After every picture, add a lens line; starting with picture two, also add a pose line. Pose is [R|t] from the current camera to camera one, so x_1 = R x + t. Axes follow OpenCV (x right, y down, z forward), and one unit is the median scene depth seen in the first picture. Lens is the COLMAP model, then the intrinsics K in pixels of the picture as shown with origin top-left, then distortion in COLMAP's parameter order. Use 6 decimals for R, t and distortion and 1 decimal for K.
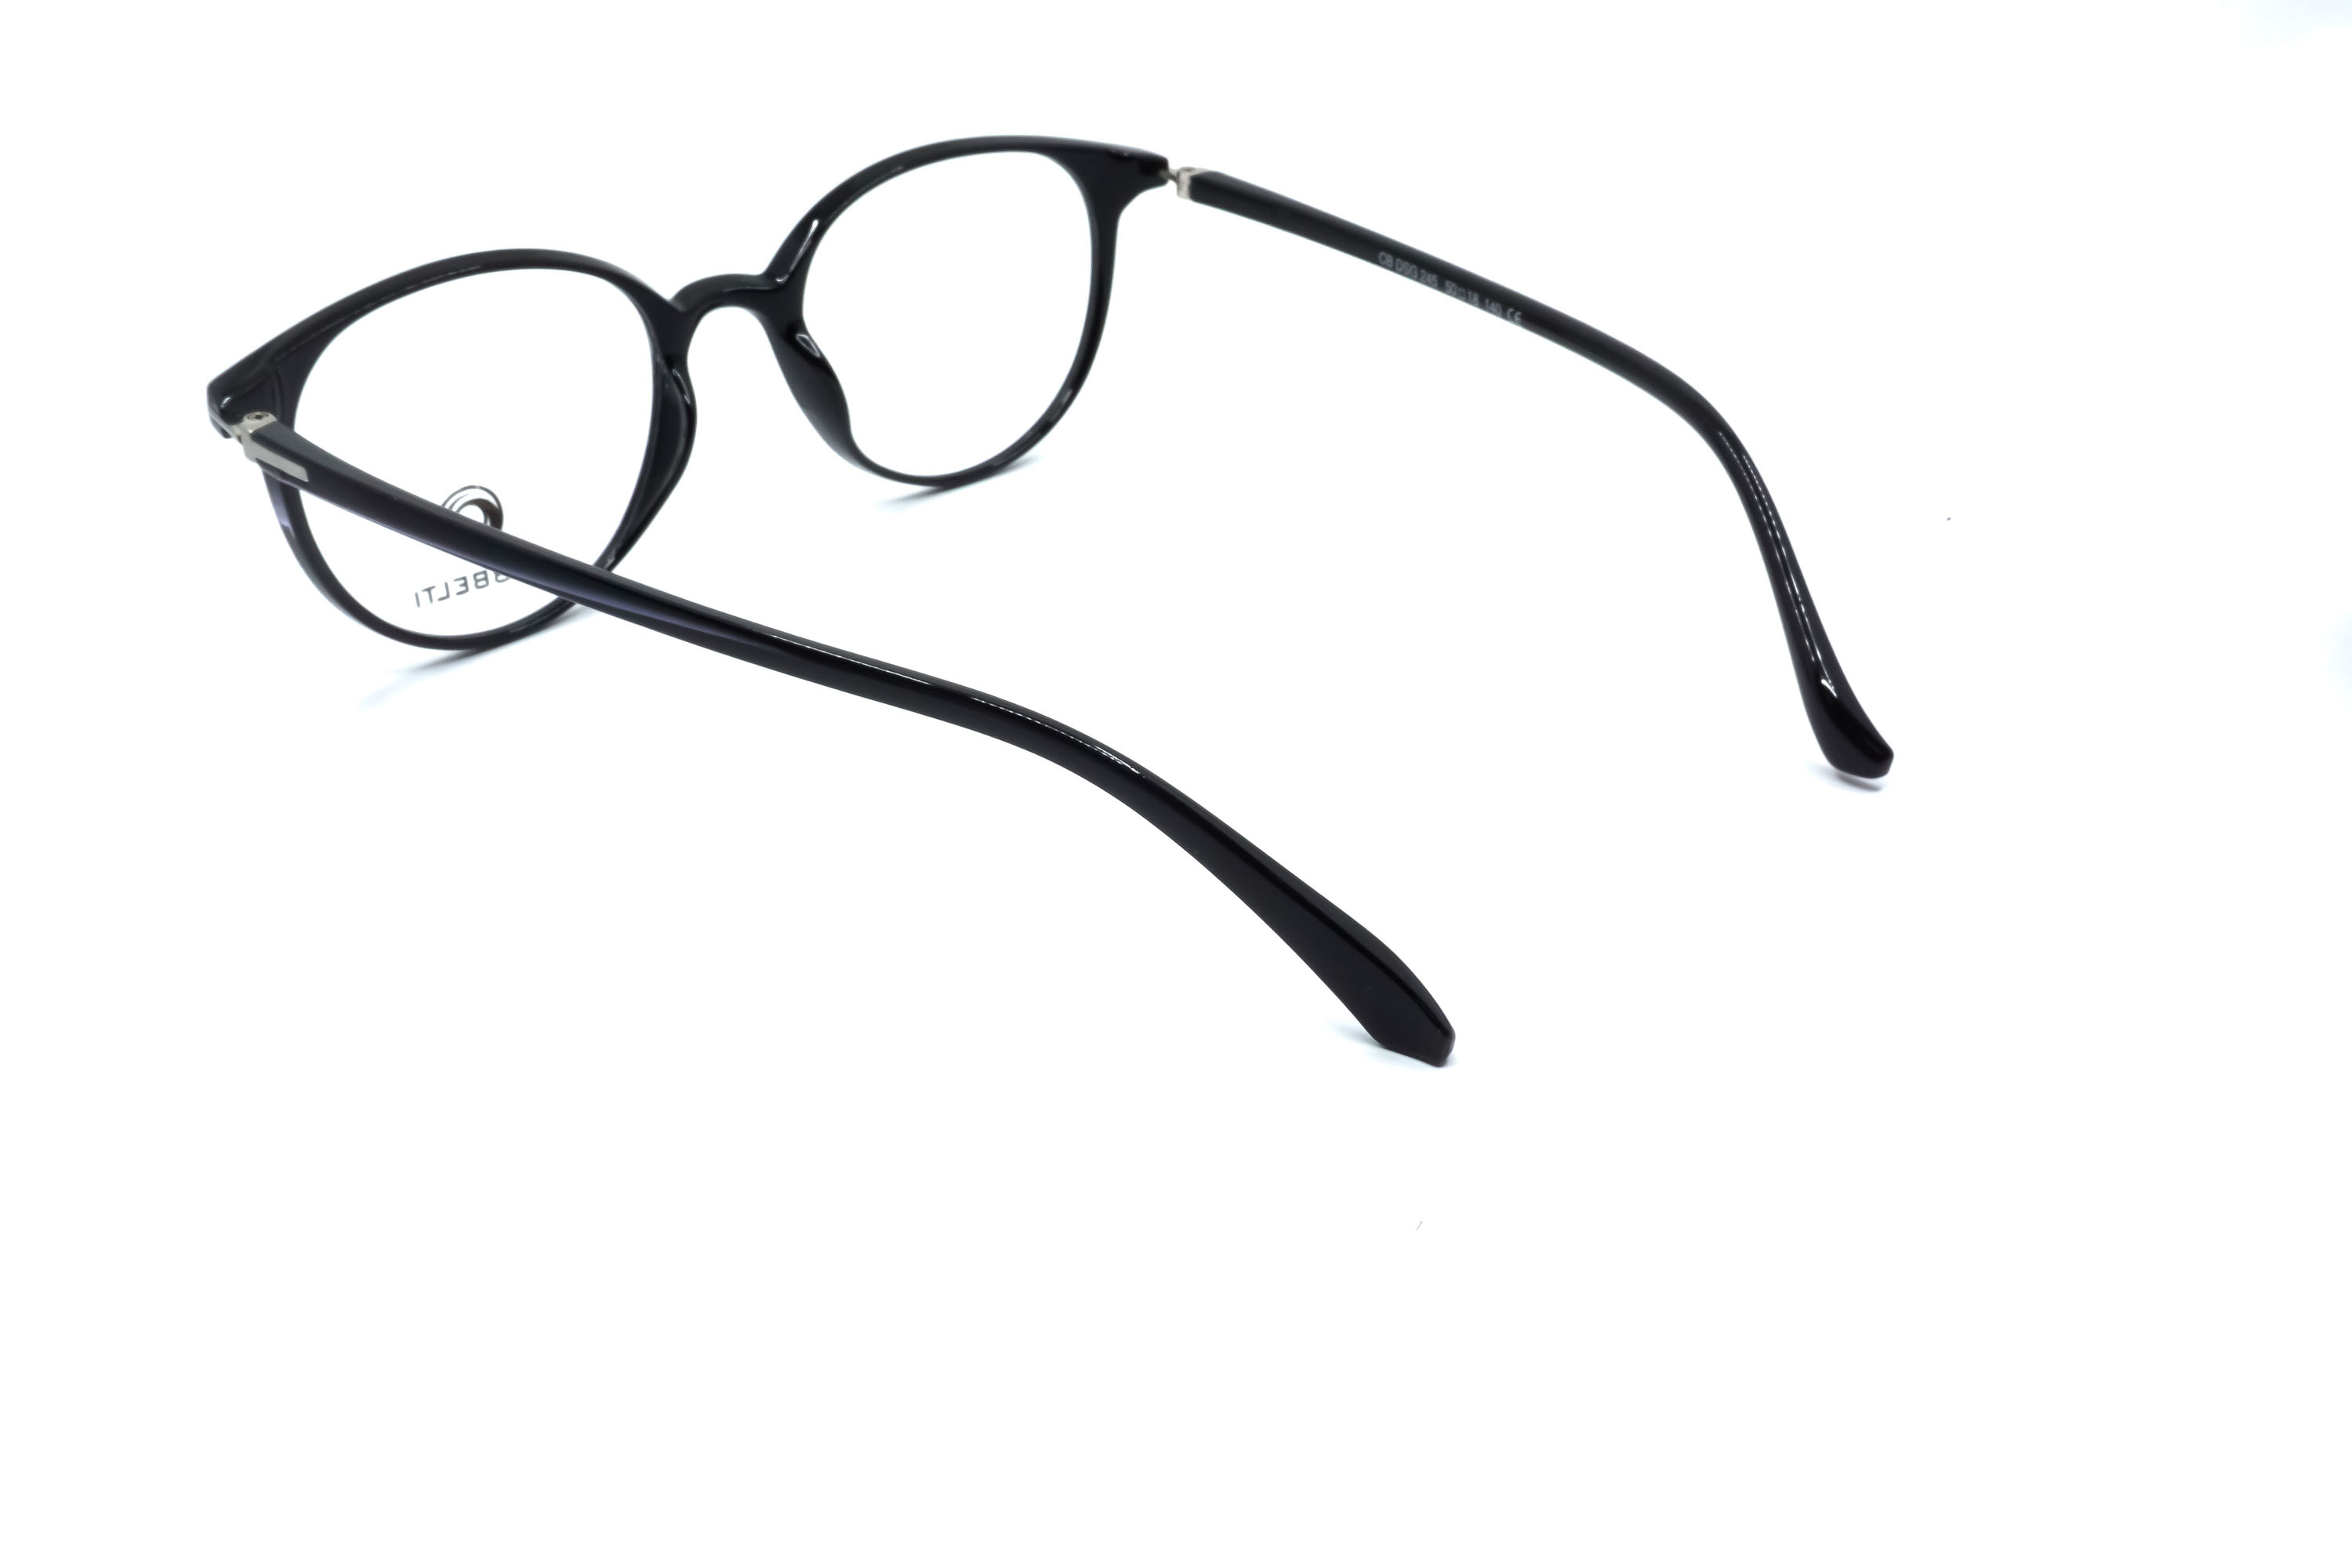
lens RADIAL K [[2576.1, 0, 1184.8], [0, 2576.1, 779.2], [0, 0, 1]] dist [-0.006184, -0.001232]
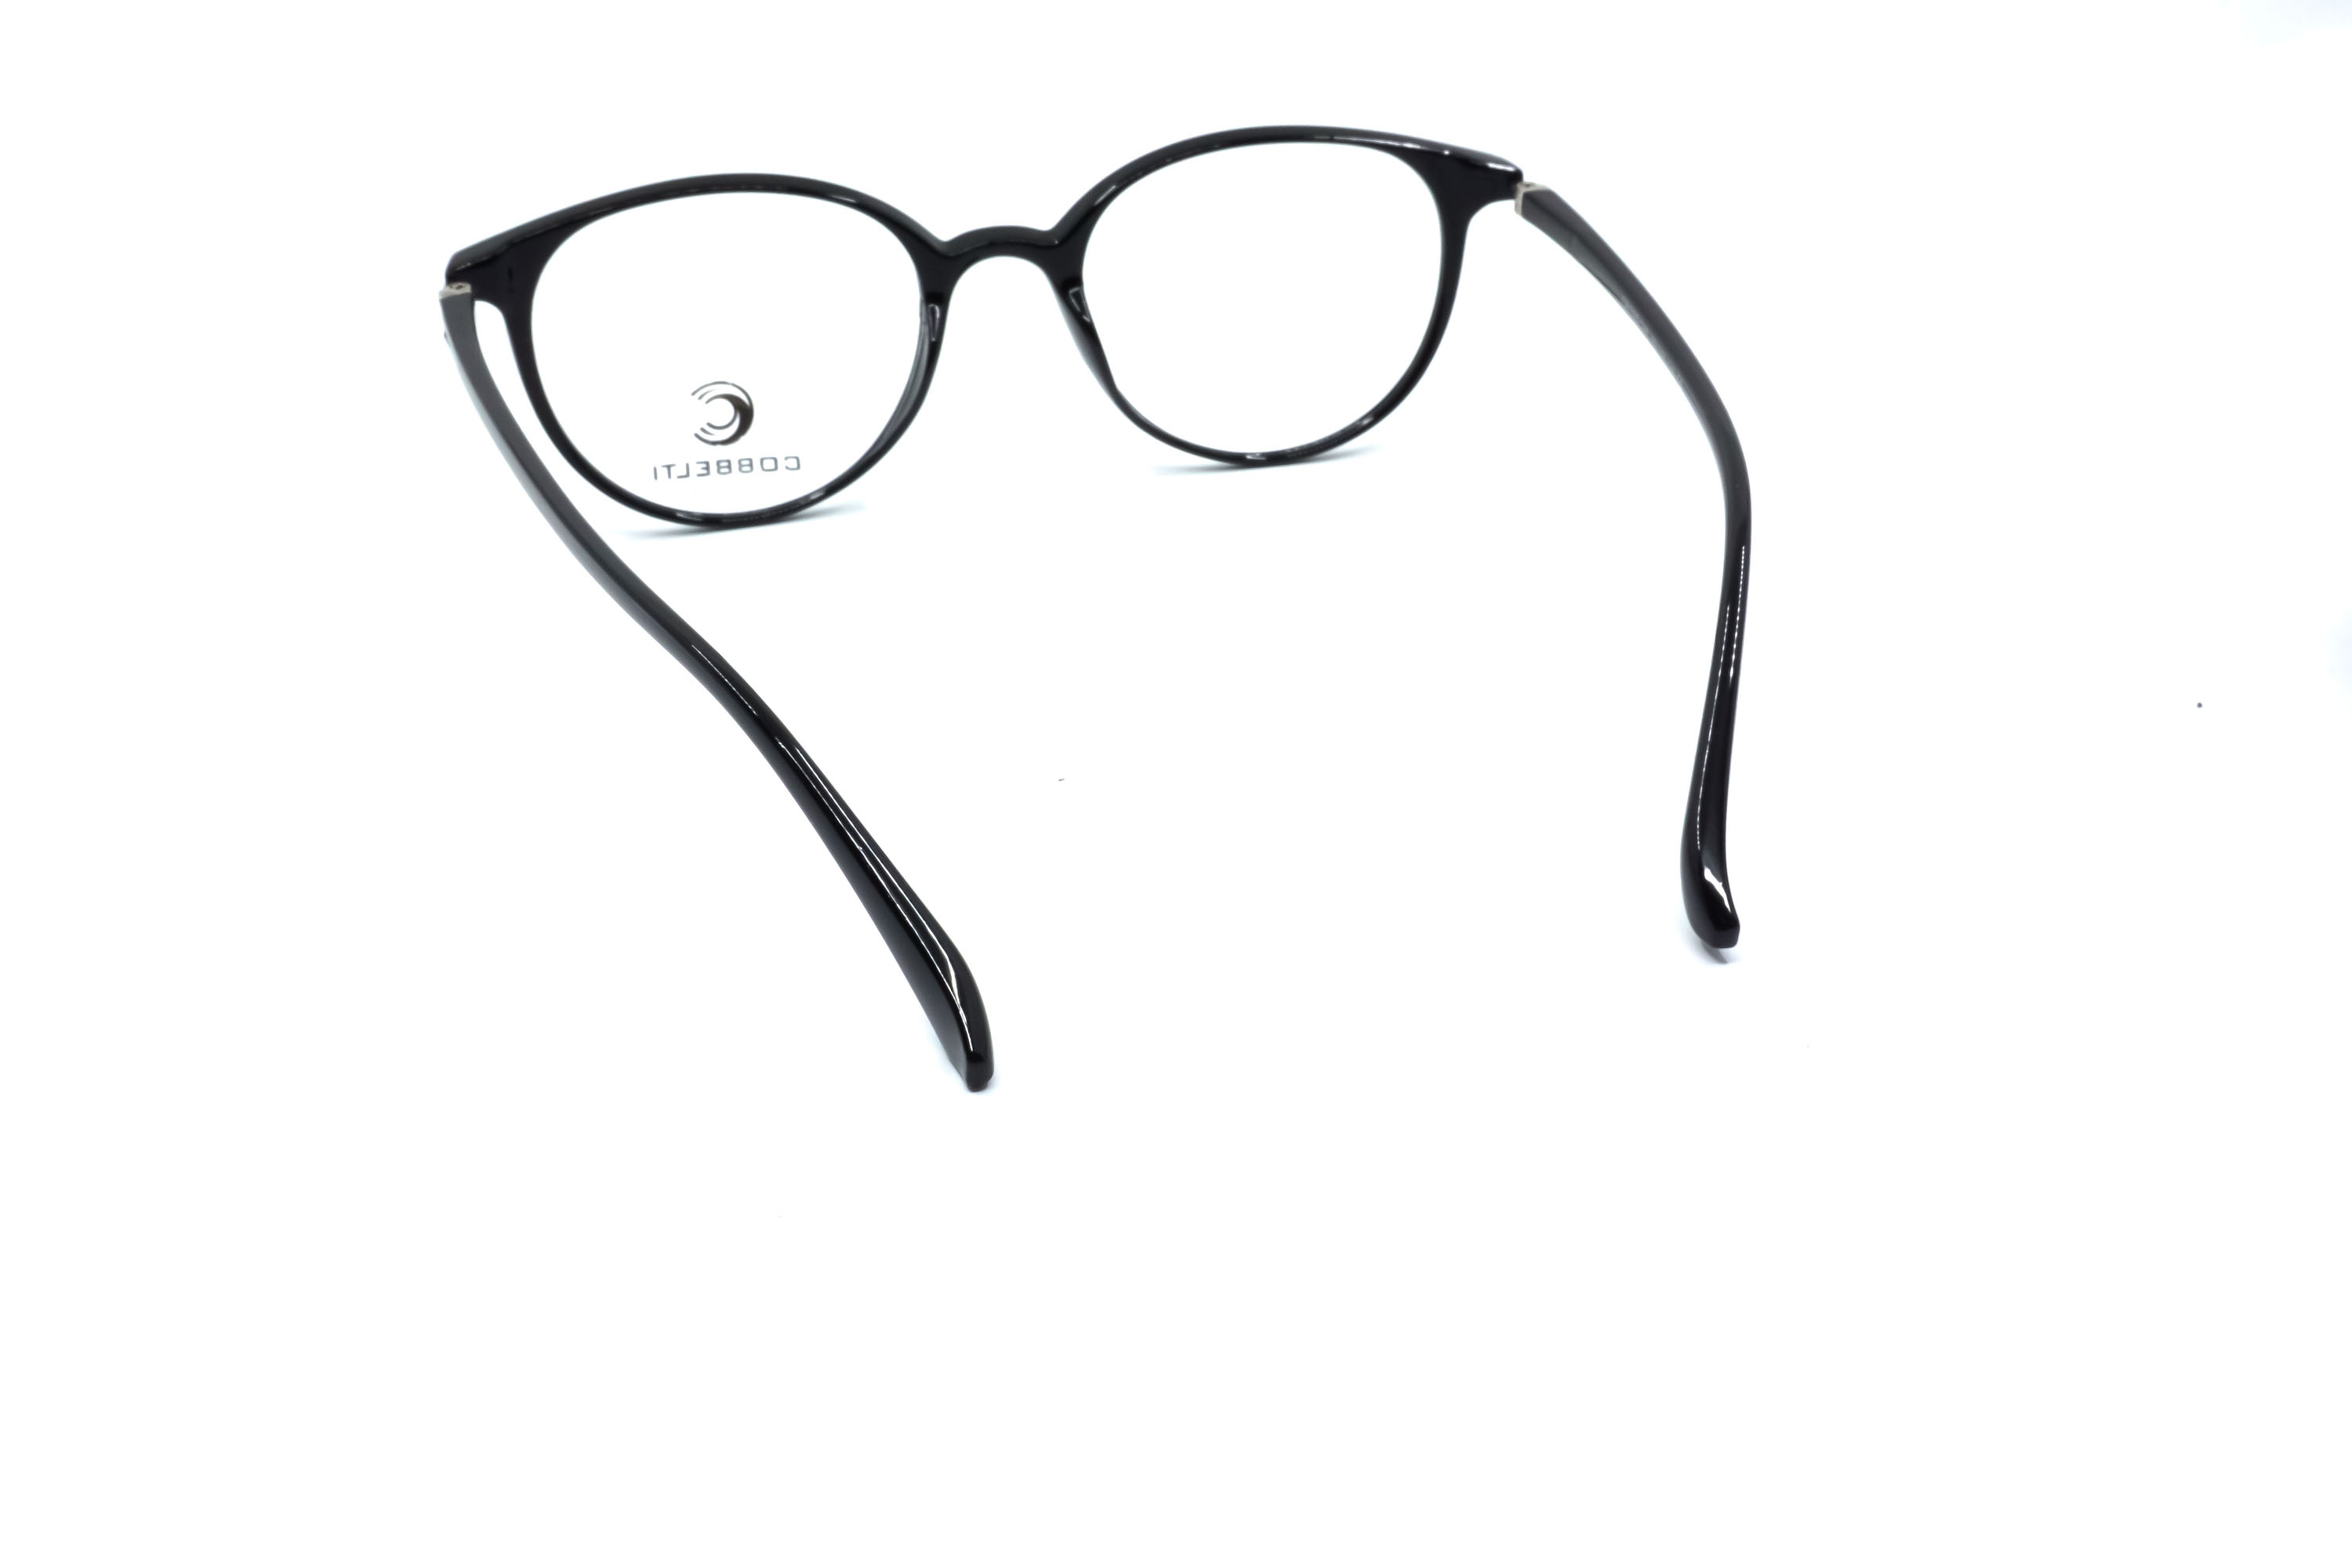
lens RADIAL K [[2576.1, 0, 1184.8], [0, 2576.1, 779.2], [0, 0, 1]] dist [-0.006184, -0.001232]
pose [[0.863265, 0.229074, -0.449777, 0.407254], [-0.222009, 0.972583, 0.069238, -0.064381], [0.453306, 0.040084, 0.890453, 0.102876]]
